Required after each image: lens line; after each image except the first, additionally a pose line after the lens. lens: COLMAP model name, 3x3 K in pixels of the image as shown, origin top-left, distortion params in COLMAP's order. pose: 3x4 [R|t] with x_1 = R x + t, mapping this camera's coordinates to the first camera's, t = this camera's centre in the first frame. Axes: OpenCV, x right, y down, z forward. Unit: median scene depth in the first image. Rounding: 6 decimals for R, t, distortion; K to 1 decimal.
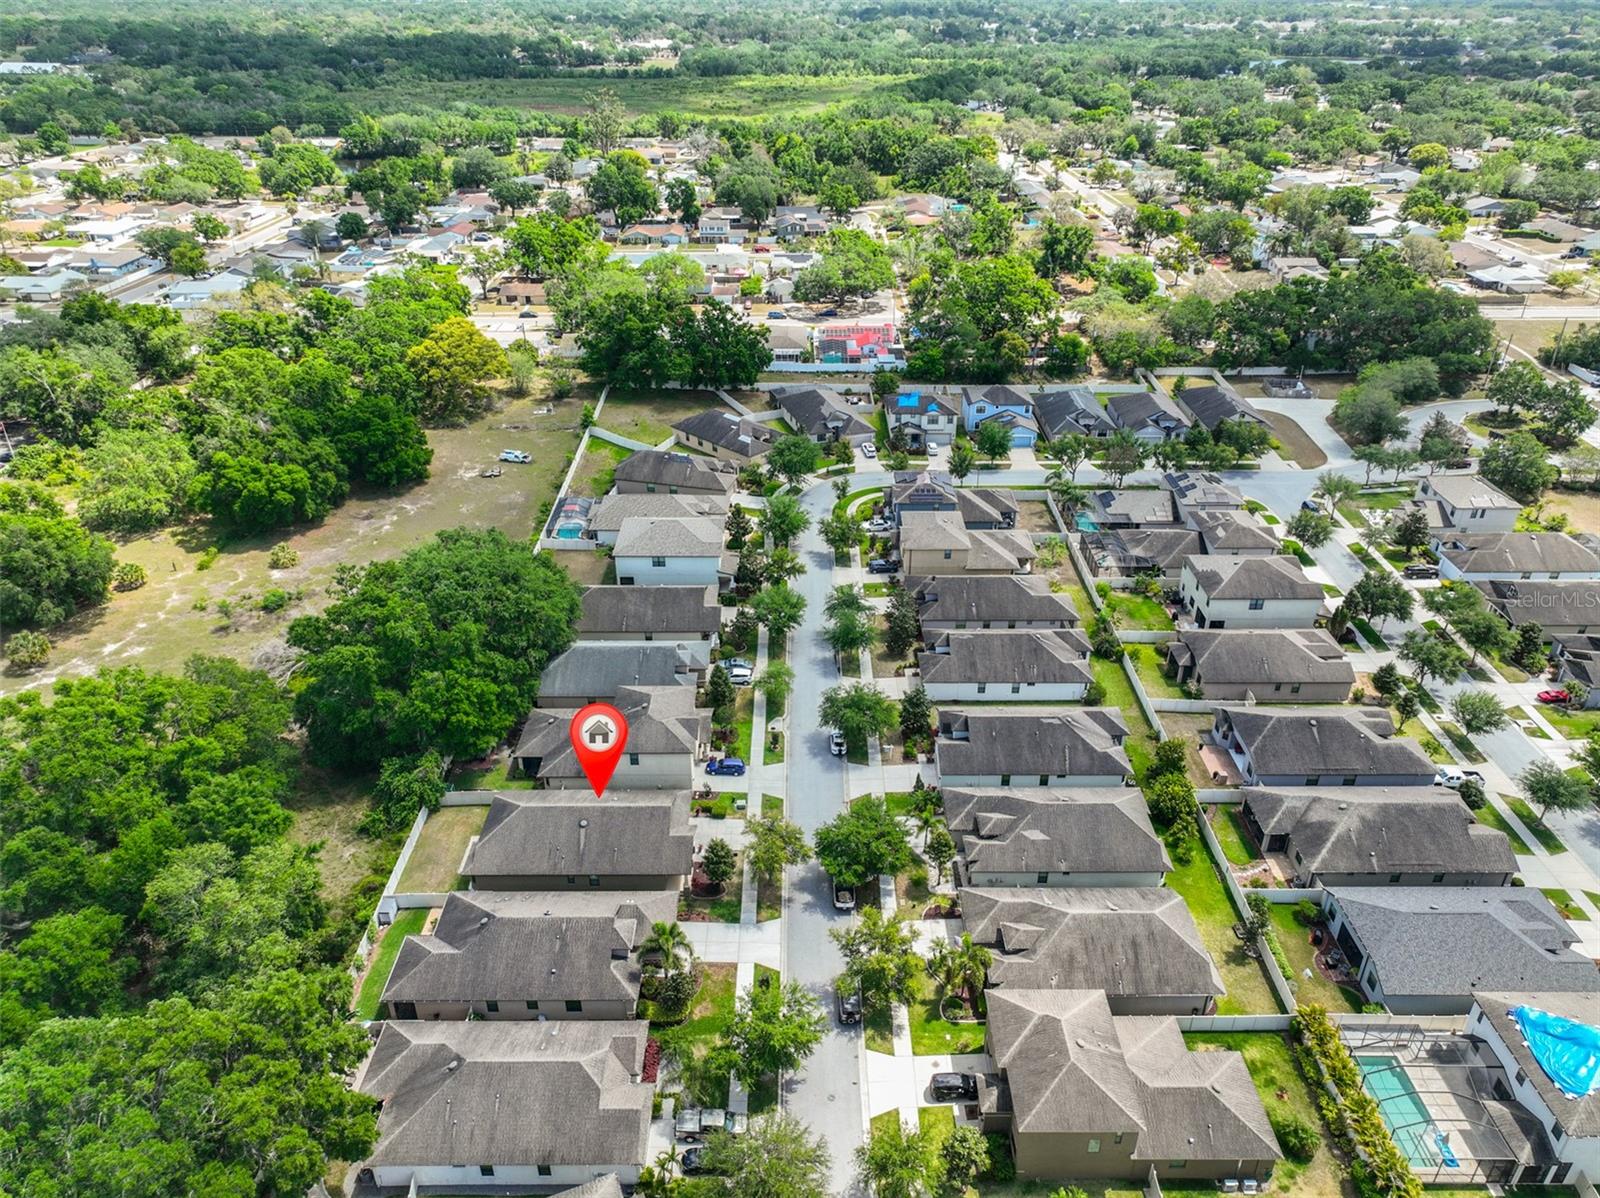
lens RADIAL K [[1123.3, 0, 807.3], [0, 1123.3, 596.4], [0, 0, 1]] dist [0.003836, 0.012175]
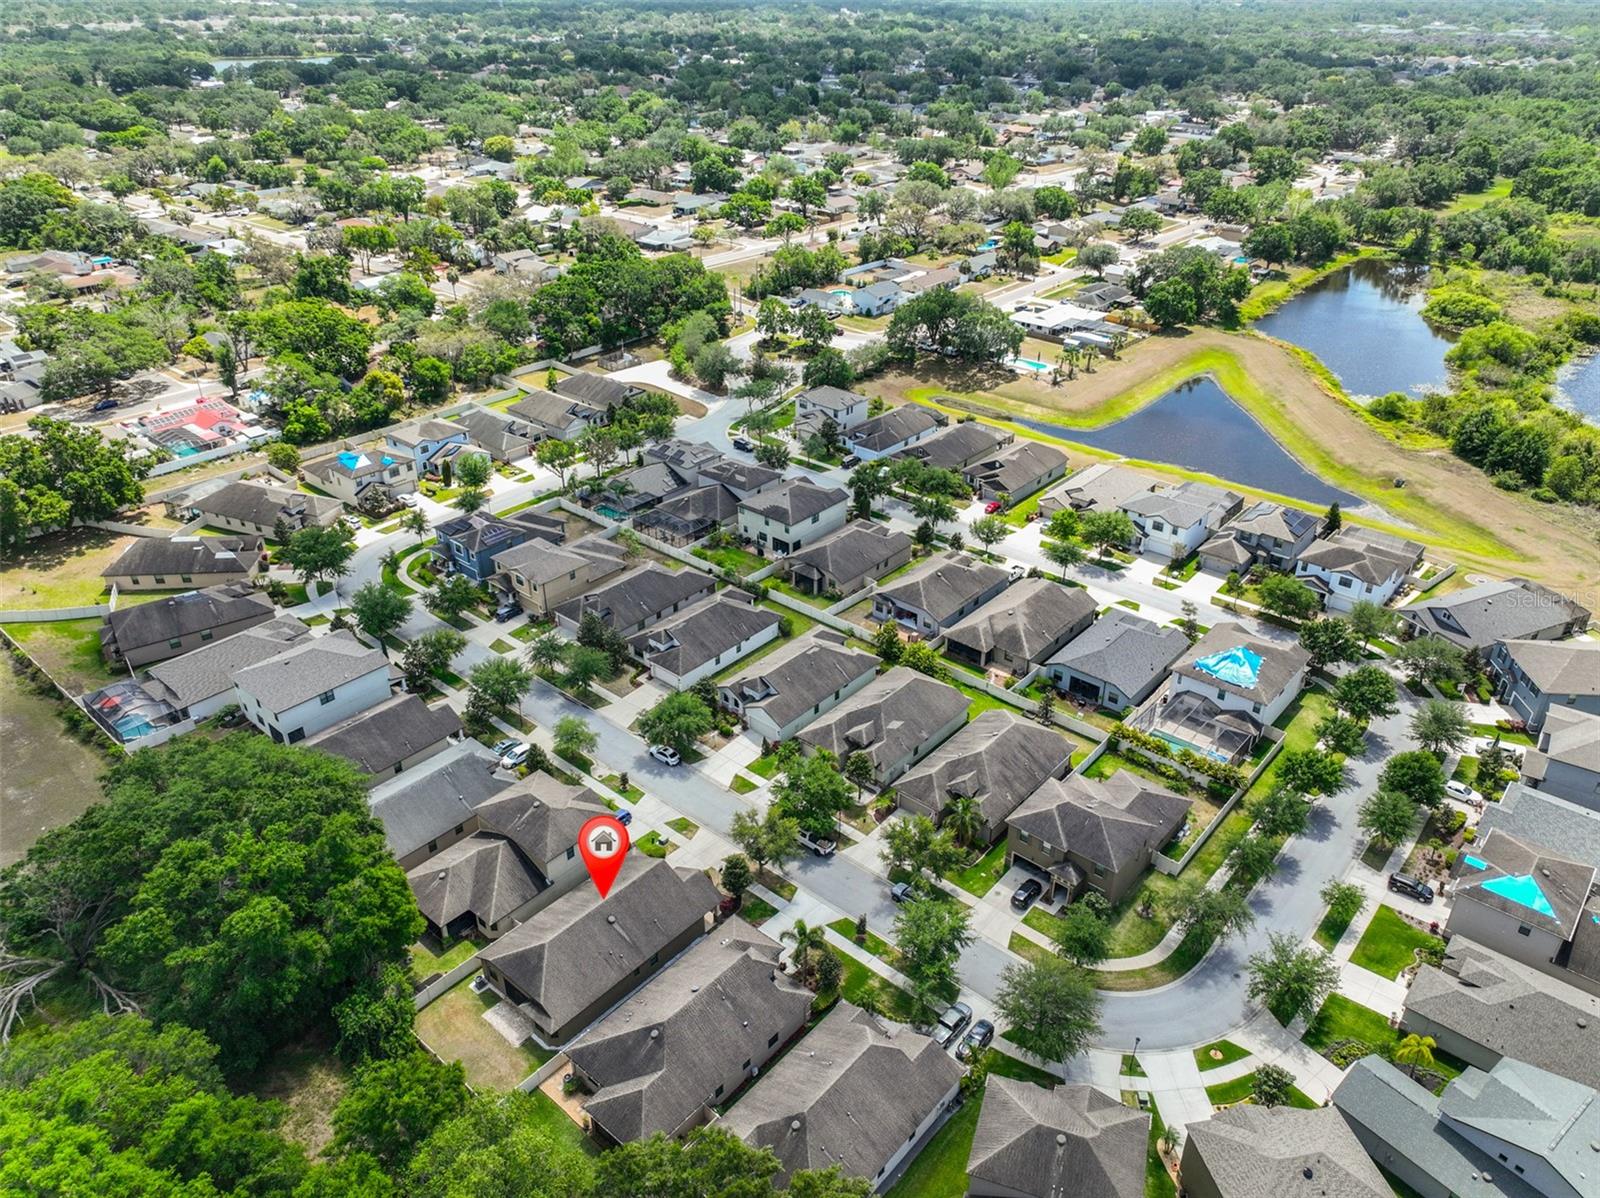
lens RADIAL K [[1123.3, 0, 805.7], [0, 1123.3, 602.0], [0, 0, 1]] dist [0.003836, 0.012175]
pose [[0.655226, -0.371879, 0.657560, -0.422757], [0.365128, 0.917915, 0.155290, -0.095450], [-0.661333, 0.138343, 0.737225, 0.084375]]
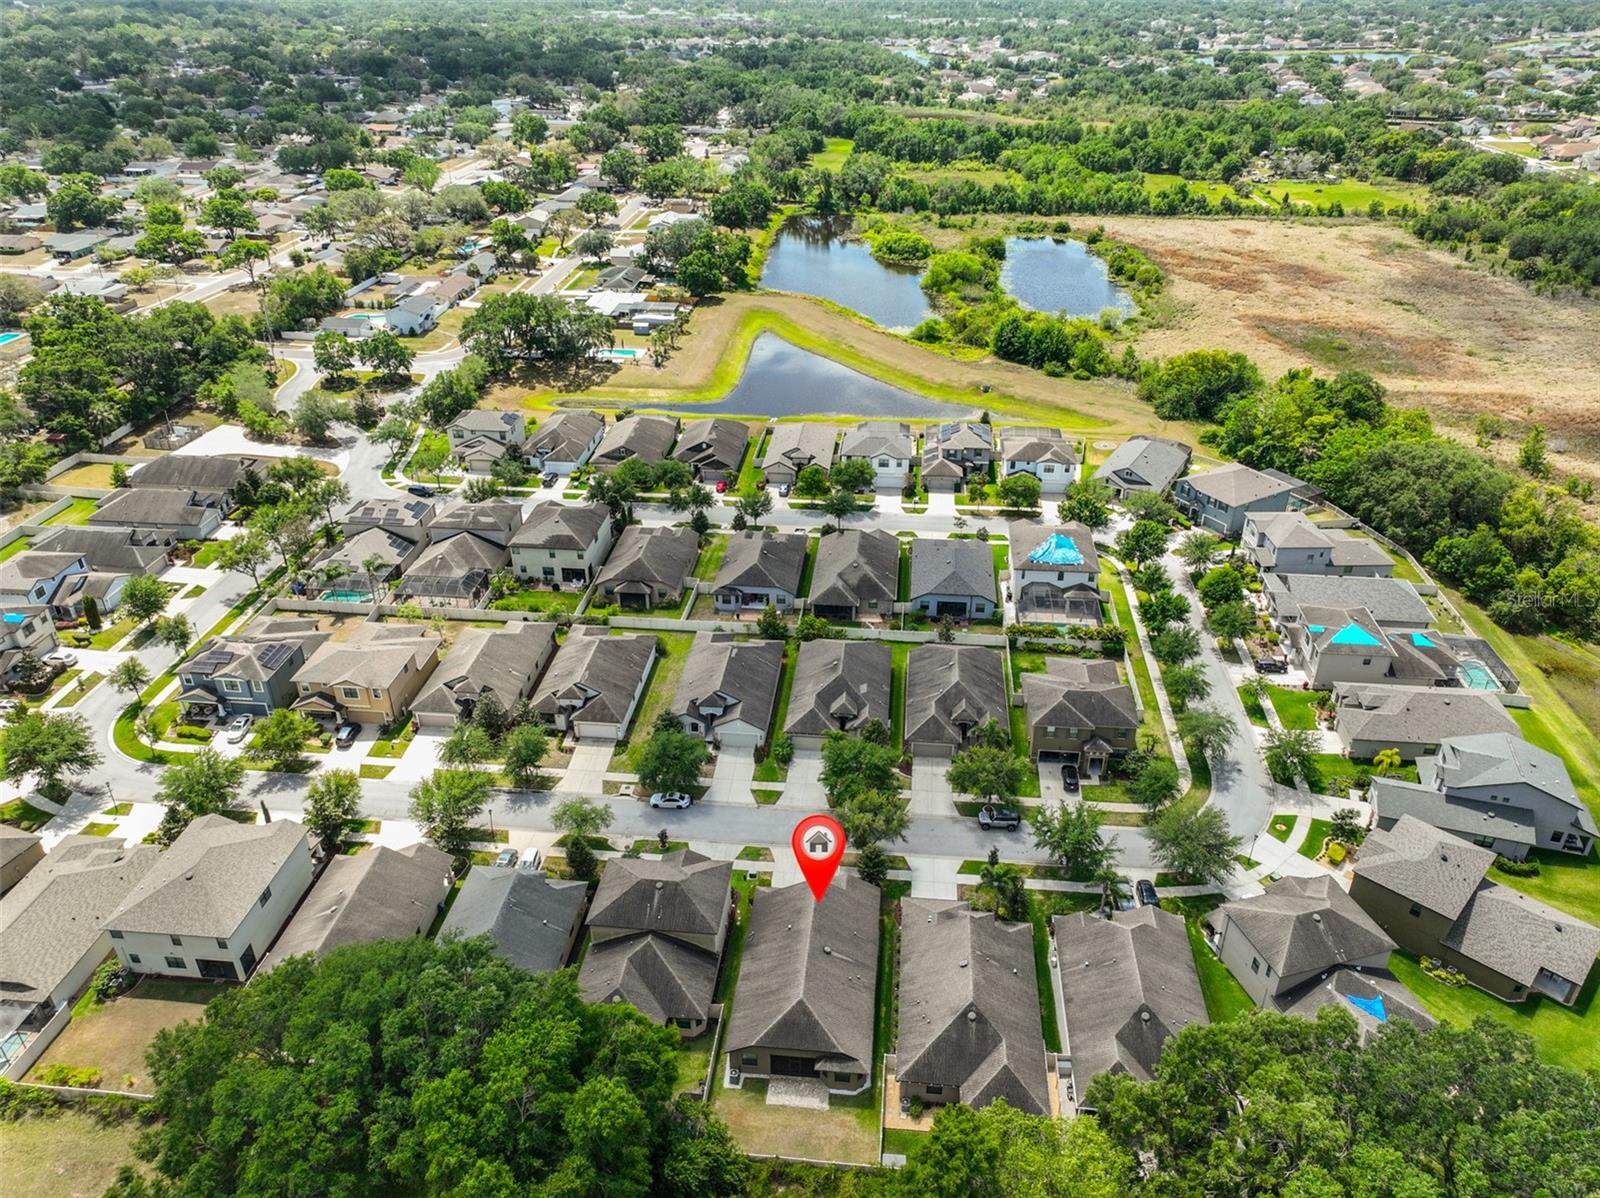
lens RADIAL K [[1123.3, 0, 805.2], [0, 1123.3, 599.9], [0, 0, 1]] dist [0.003836, 0.012175]
pose [[0.097929, -0.495546, 0.863043, -0.586353], [0.481914, 0.782366, 0.394540, -0.277084], [-0.870729, 0.377276, 0.315427, 0.406617]]
